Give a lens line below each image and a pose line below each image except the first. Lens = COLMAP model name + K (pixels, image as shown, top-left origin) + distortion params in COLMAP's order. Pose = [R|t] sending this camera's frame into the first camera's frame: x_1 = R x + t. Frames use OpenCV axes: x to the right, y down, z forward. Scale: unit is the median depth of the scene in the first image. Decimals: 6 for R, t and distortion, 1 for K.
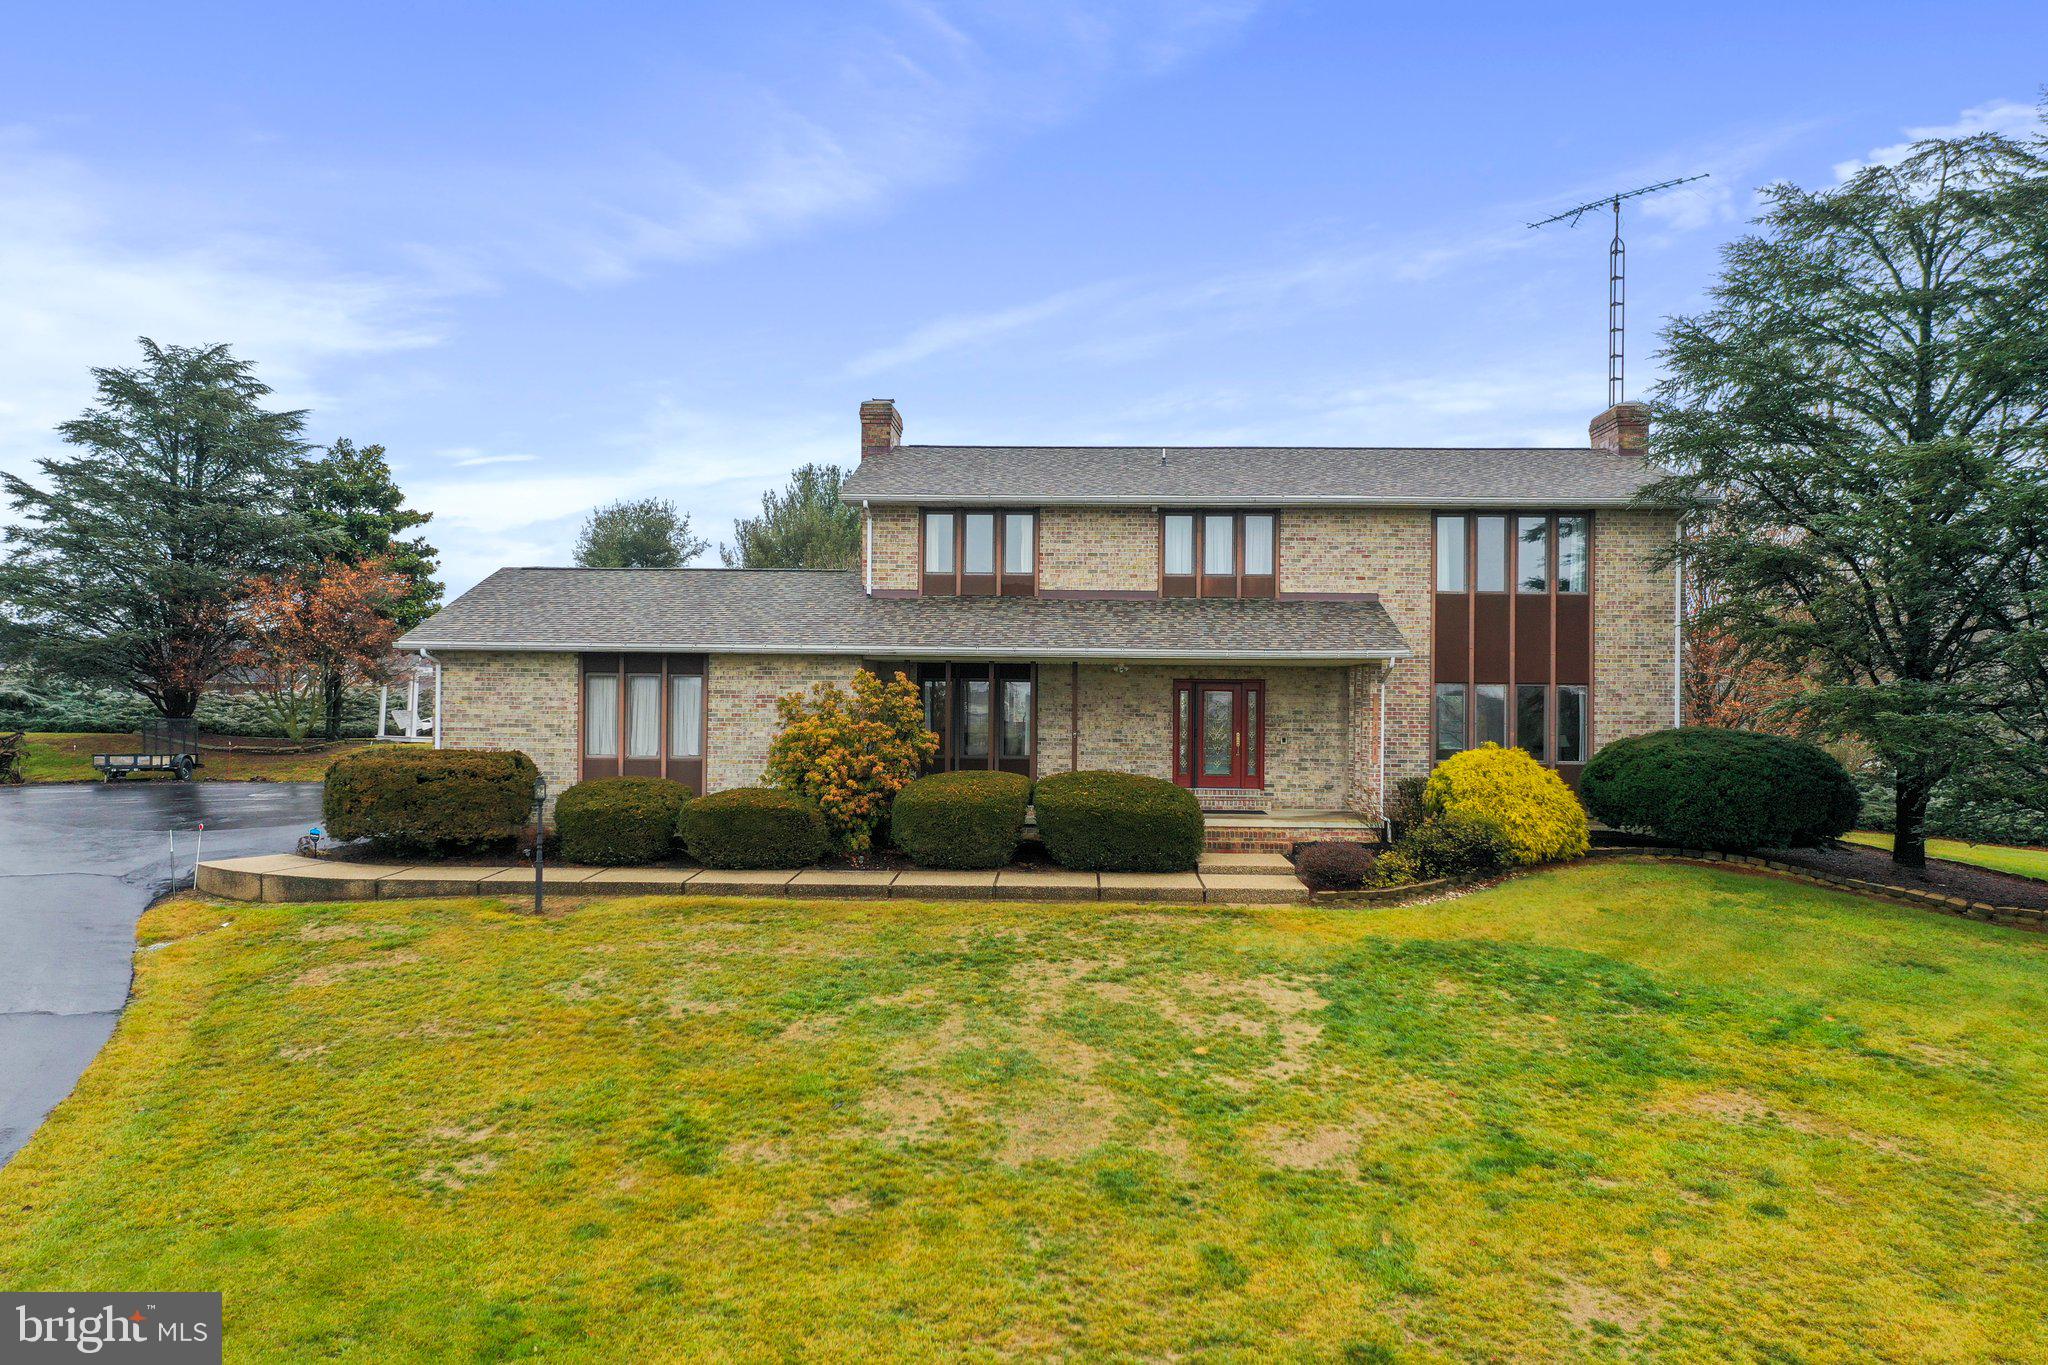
lens RADIAL K [[1601.1, 0, 1010.8], [0, 1601.1, 692.3], [0, 0, 1]] dist [-0.011639, -0.000141]
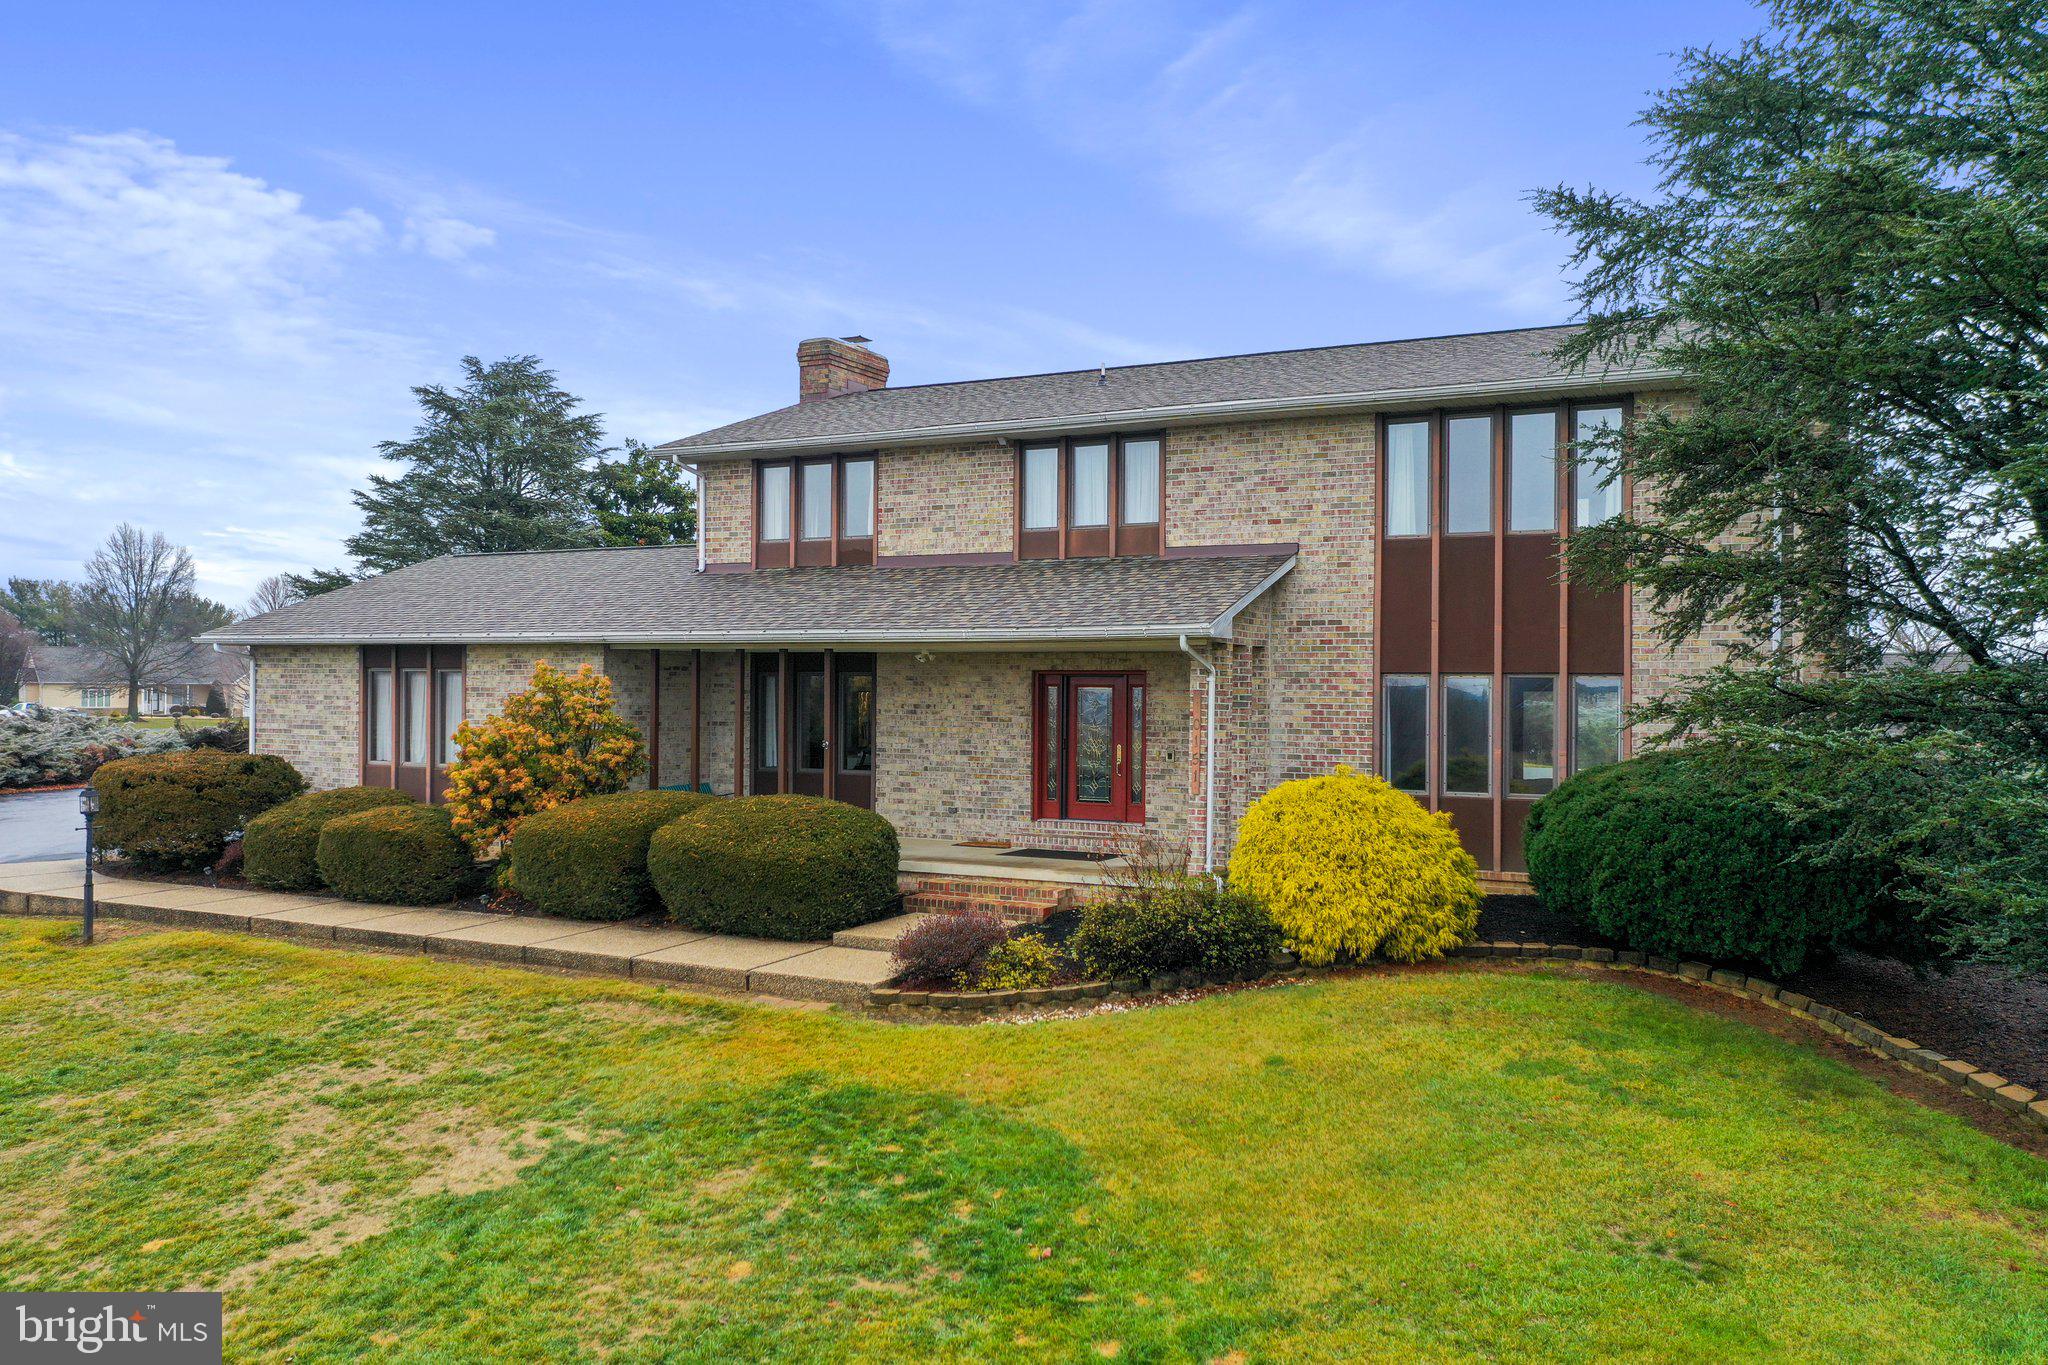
lens RADIAL K [[1601.1, 0, 1010.8], [0, 1601.1, 692.3], [0, 0, 1]] dist [-0.011639, -0.000141]
pose [[0.902014, -0.001392, -0.431705, 0.443319], [0.002169, 0.999997, 0.001306, 0.000783], [0.431702, -0.002114, 0.902014, 0.357214]]
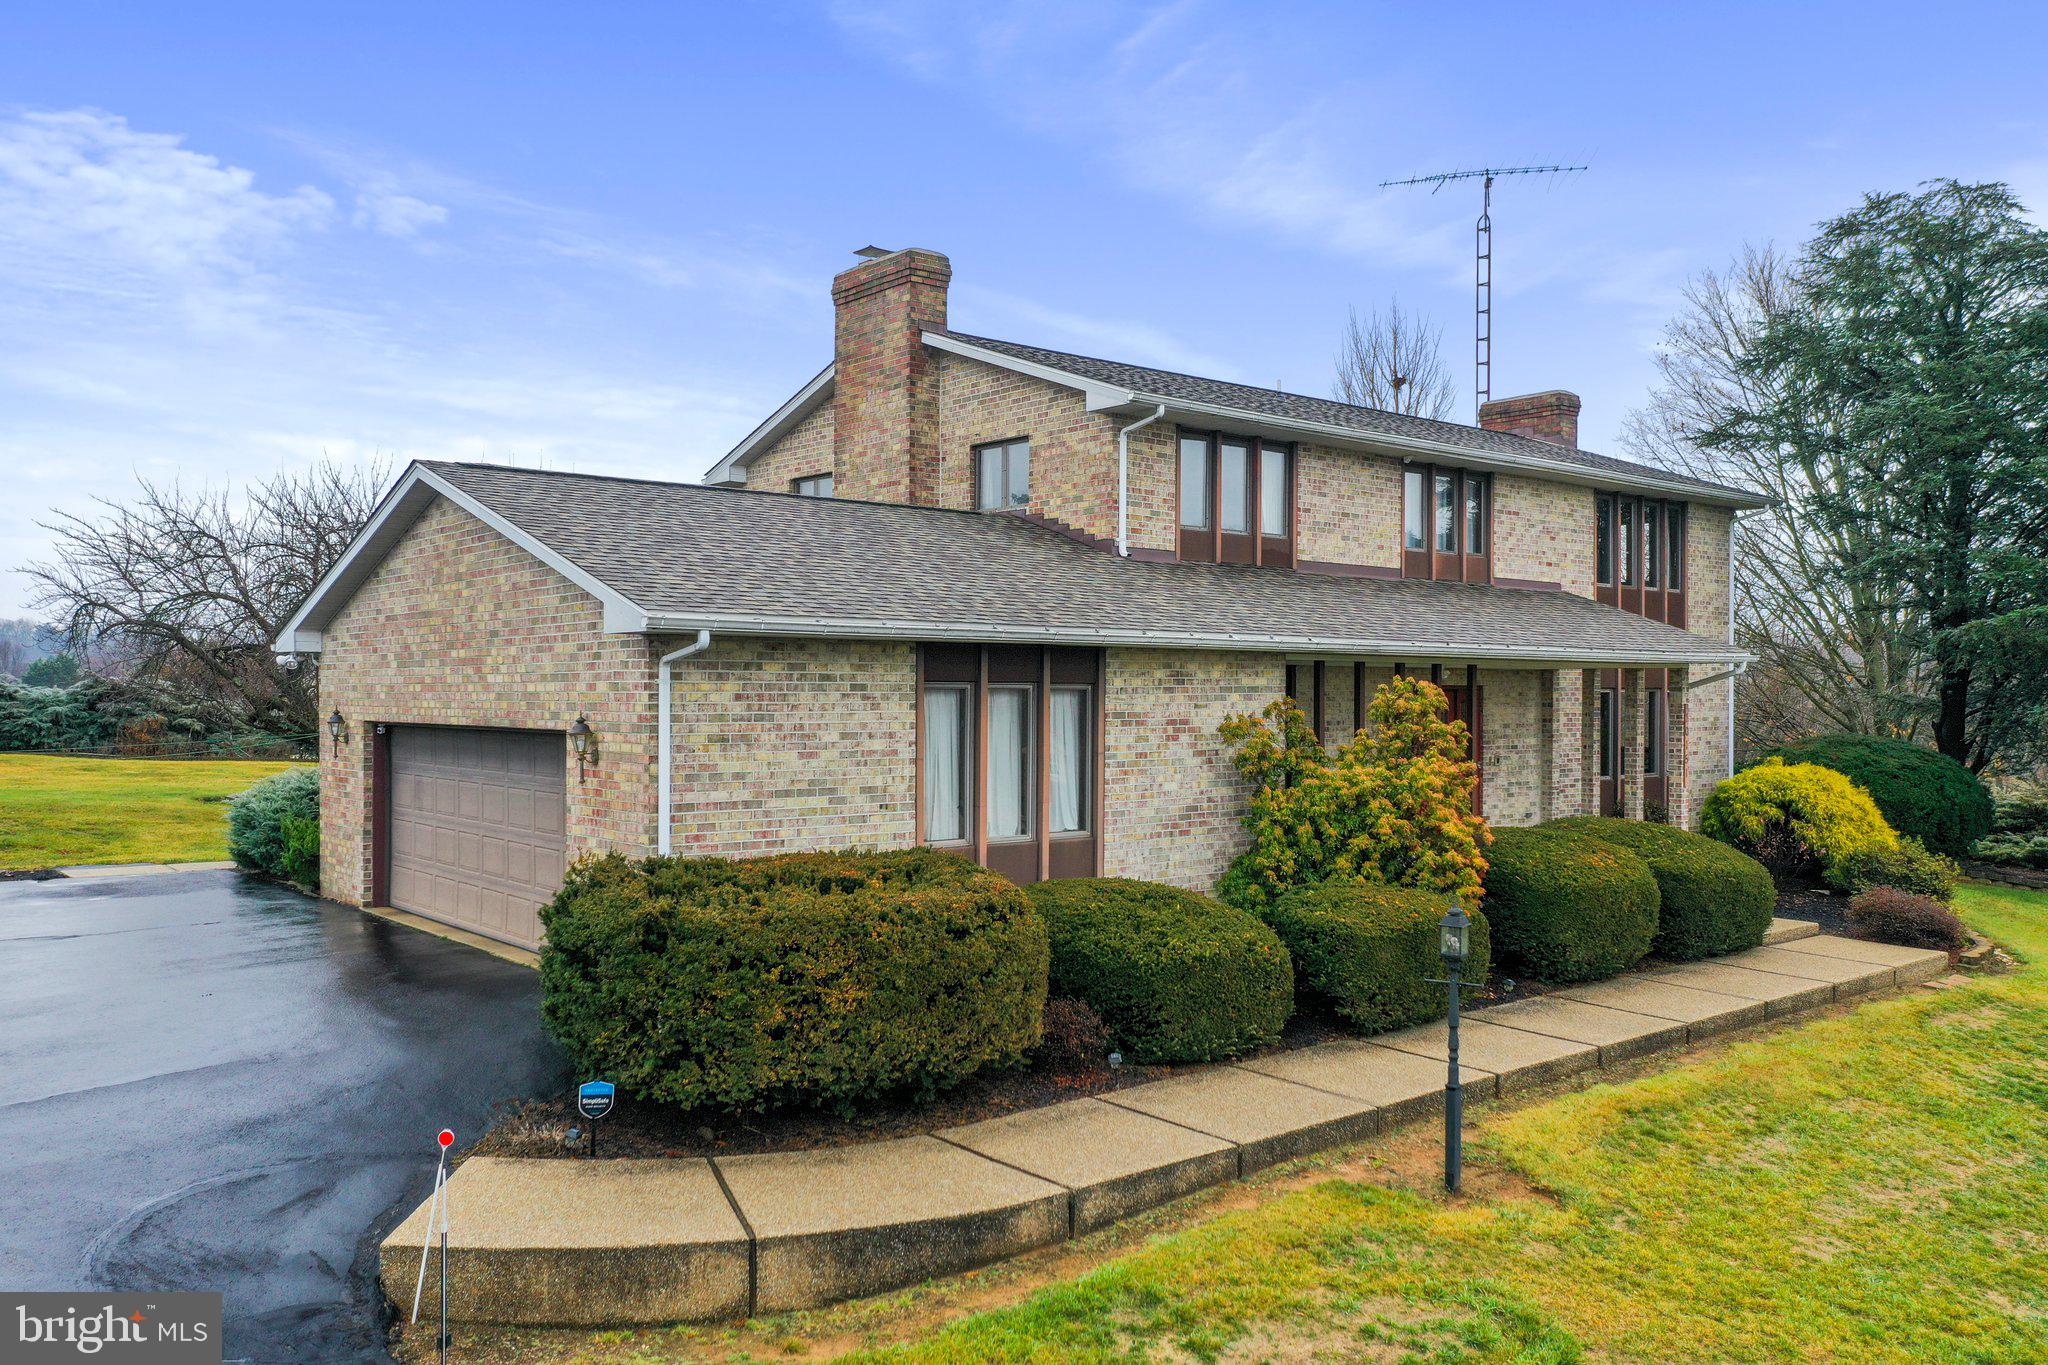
lens RADIAL K [[1601.1, 0, 1010.8], [0, 1601.1, 692.3], [0, 0, 1]] dist [-0.011639, -0.000141]
pose [[0.745174, -0.008380, 0.666817, -0.590938], [0.001562, 0.999940, 0.010820, -0.014703], [-0.666868, -0.007021, 0.745143, 0.605507]]
